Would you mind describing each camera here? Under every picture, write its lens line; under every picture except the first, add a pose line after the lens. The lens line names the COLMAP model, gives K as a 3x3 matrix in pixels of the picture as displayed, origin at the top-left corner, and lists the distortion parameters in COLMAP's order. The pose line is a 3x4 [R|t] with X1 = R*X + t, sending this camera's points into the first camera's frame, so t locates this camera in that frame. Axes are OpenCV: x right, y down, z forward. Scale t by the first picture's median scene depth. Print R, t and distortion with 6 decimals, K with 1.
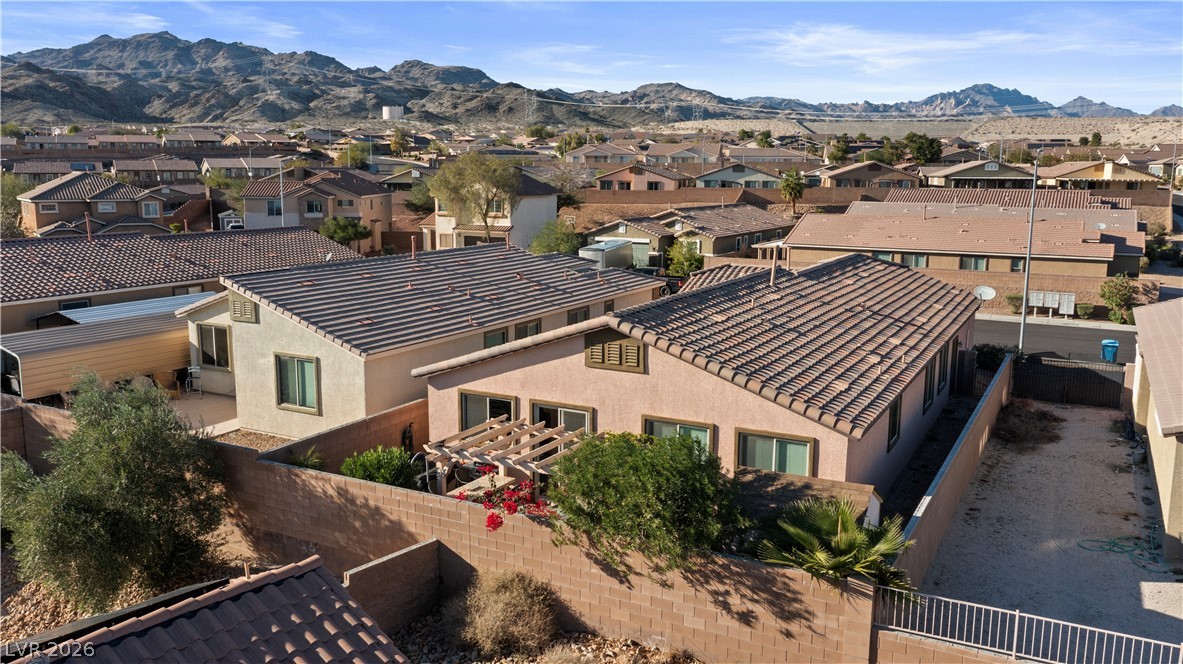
lens RADIAL K [[940.5, 0, 585.2], [0, 940.5, 326.7], [0, 0, 1]] dist [-0.020692, 0.008573]
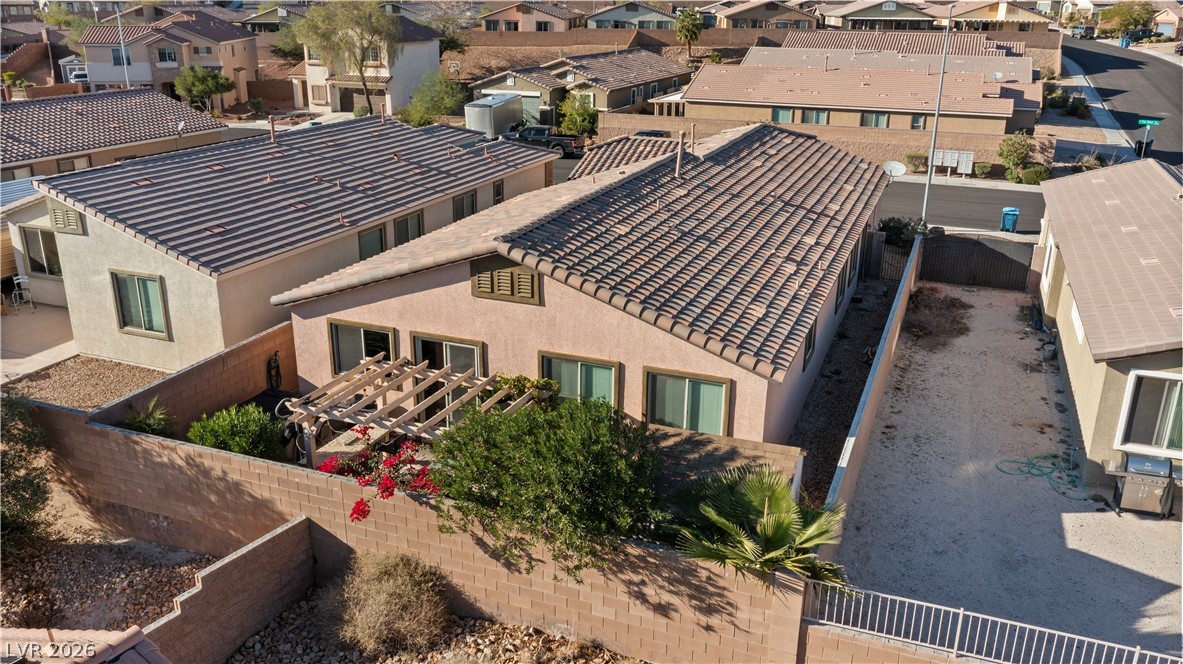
lens RADIAL K [[940.5, 0, 585.2], [0, 940.5, 326.7], [0, 0, 1]] dist [-0.020692, 0.008573]
pose [[0.993362, -0.034884, 0.109610, 0.006894], [0.015528, 0.984851, 0.172706, -0.070624], [-0.113974, -0.169858, 0.978856, 0.115415]]
